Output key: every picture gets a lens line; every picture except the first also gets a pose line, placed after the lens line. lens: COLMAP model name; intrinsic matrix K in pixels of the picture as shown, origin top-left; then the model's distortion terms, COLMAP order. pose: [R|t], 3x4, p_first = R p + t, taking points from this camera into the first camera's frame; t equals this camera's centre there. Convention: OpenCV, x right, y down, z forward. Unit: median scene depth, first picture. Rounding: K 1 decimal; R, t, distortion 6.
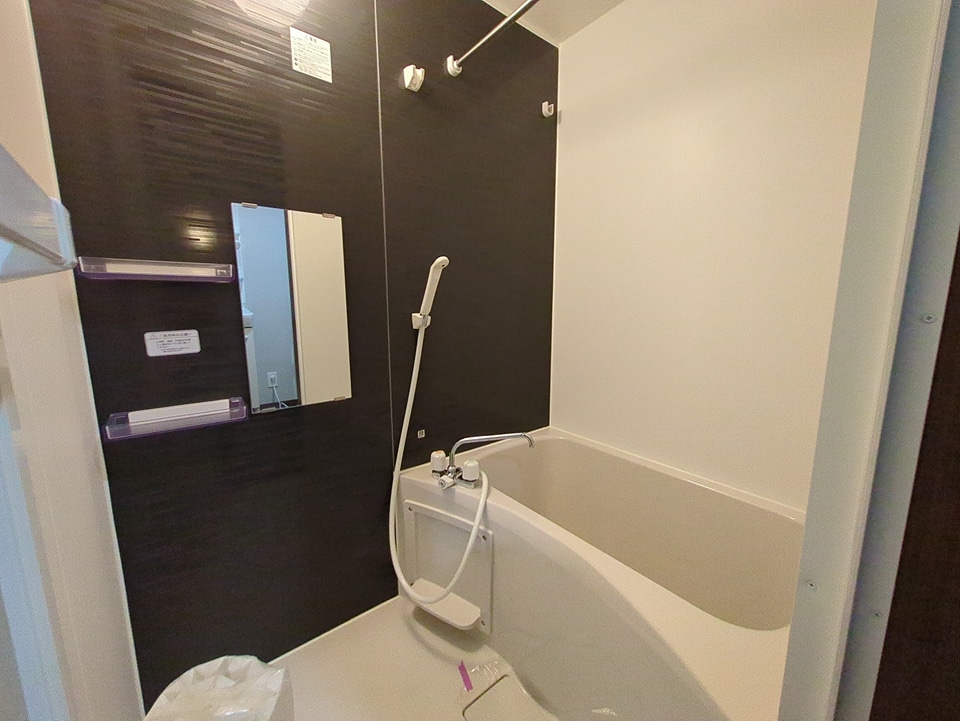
lens RADIAL K [[377.9, 0, 480.0], [0, 377.9, 357.4], [0, 0, 1]] dist [0.000854, 0.000063]
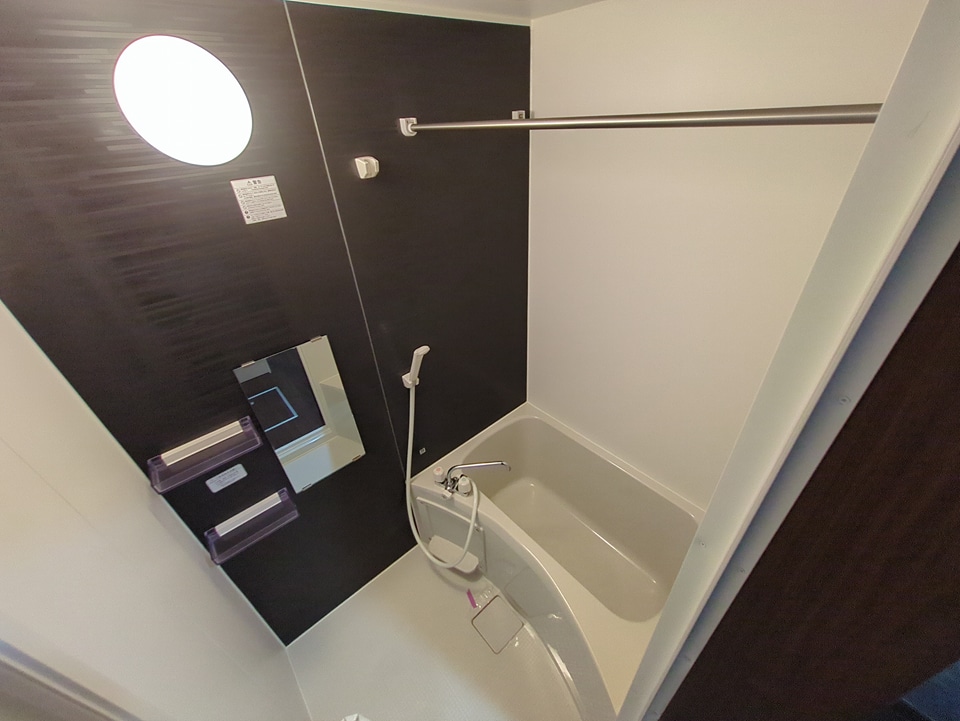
lens RADIAL K [[377.9, 0, 480.0], [0, 377.9, 357.4], [0, 0, 1]] dist [0.000854, 0.000063]
pose [[0.997177, -0.074523, 0.009229, 0.054024], [0.064223, 0.910064, 0.409462, -0.678491], [-0.038913, -0.407713, 0.912280, -0.034079]]
